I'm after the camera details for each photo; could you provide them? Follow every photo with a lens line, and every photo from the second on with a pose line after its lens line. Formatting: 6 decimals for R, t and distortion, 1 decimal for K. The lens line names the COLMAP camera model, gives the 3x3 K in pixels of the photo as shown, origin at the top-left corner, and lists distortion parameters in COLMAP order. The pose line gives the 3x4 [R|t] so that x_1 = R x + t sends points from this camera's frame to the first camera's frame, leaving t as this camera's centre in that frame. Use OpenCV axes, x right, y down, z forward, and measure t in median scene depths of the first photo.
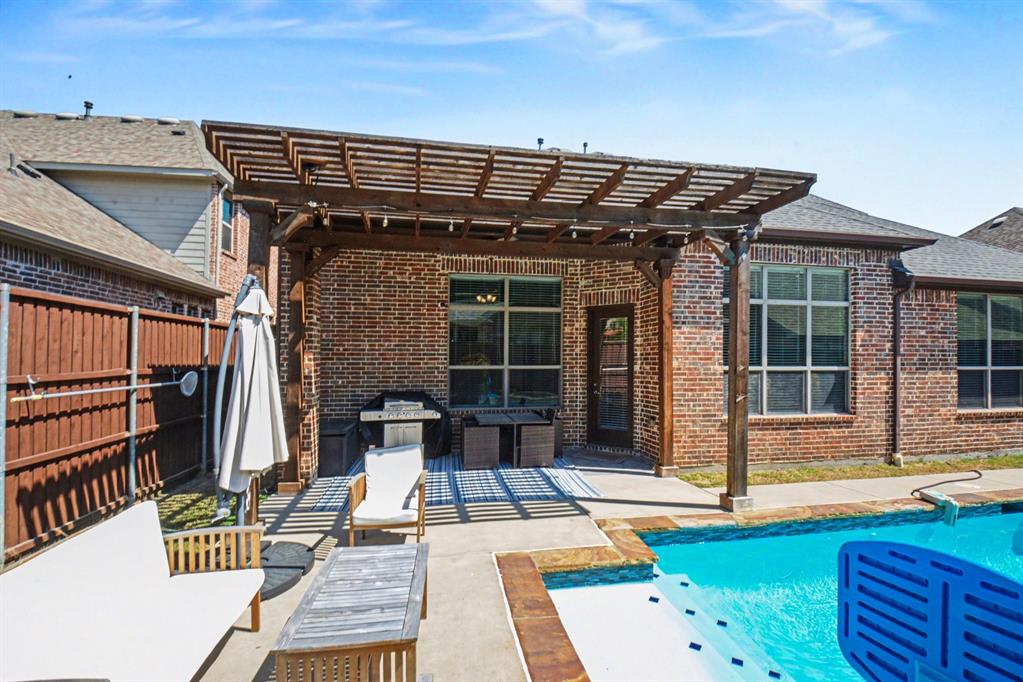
lens RADIAL K [[464.8, 0, 517.4], [0, 464.8, 335.6], [0, 0, 1]] dist [0.000060, -0.011957]
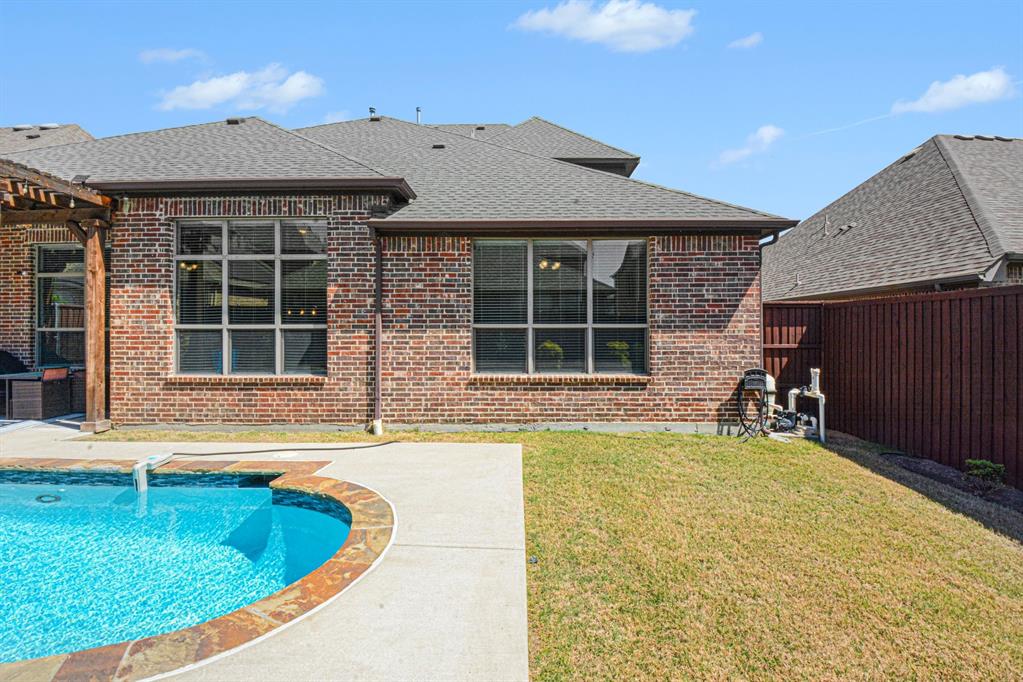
lens RADIAL K [[455.4, 0, 512.4], [0, 455.4, 317.8], [0, 0, 1]] dist [0.001352, -0.010886]
pose [[0.981147, -0.012936, -0.192830, 1.275600], [0.016375, 0.999734, 0.016250, 0.045598], [0.192568, -0.019101, 0.981098, 0.184175]]
